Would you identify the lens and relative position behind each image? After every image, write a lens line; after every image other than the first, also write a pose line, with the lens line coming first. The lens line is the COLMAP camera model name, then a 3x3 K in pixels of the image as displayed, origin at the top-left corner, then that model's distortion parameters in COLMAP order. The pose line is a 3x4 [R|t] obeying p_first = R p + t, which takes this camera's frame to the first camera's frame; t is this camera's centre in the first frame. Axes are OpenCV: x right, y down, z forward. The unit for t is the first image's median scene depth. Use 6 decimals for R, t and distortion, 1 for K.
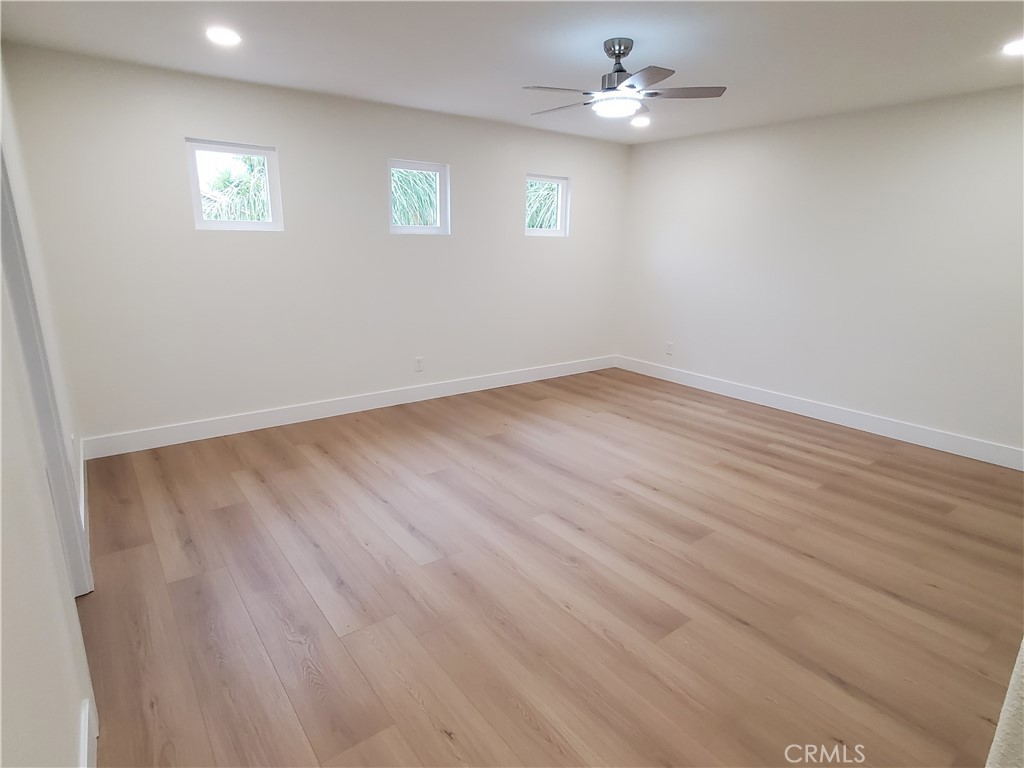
lens RADIAL K [[556.7, 0, 512.0], [0, 556.7, 383.9], [0, 0, 1]] dist [-0.001898, -0.000570]
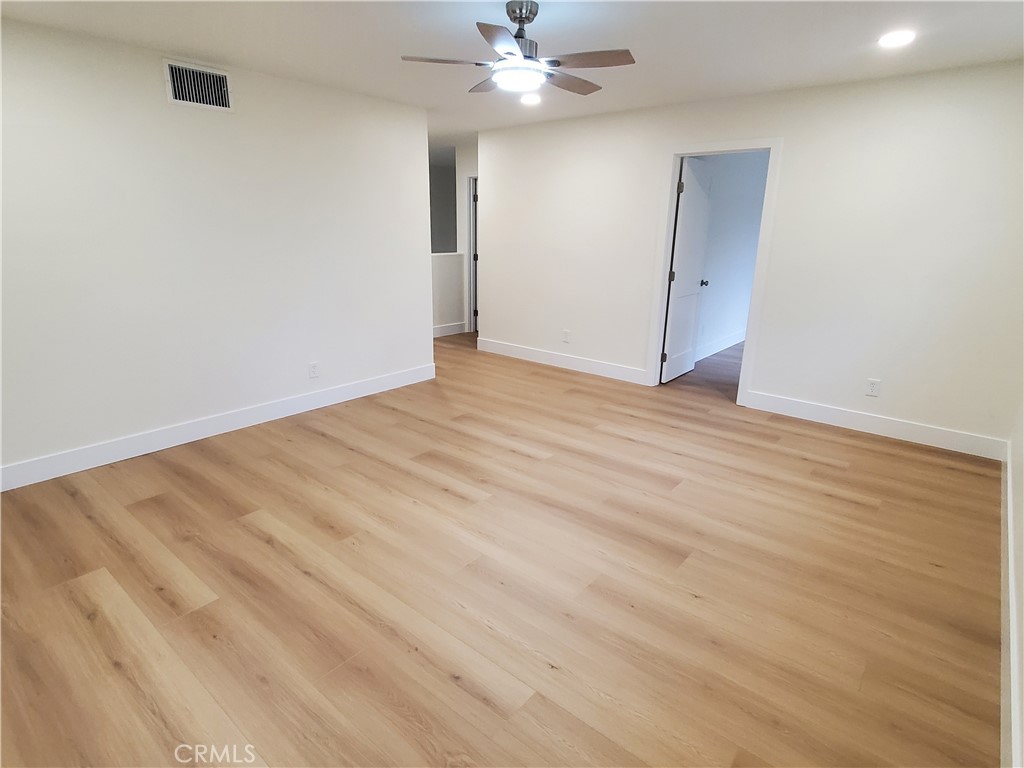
lens RADIAL K [[556.7, 0, 512.8], [0, 556.7, 384.0], [0, 0, 1]] dist [-0.001898, -0.000570]
pose [[-0.974726, 0.037497, -0.220233, 0.385060], [-0.082414, 0.855927, 0.510486, -0.512690], [0.207646, 0.515735, -0.831205, 1.901304]]
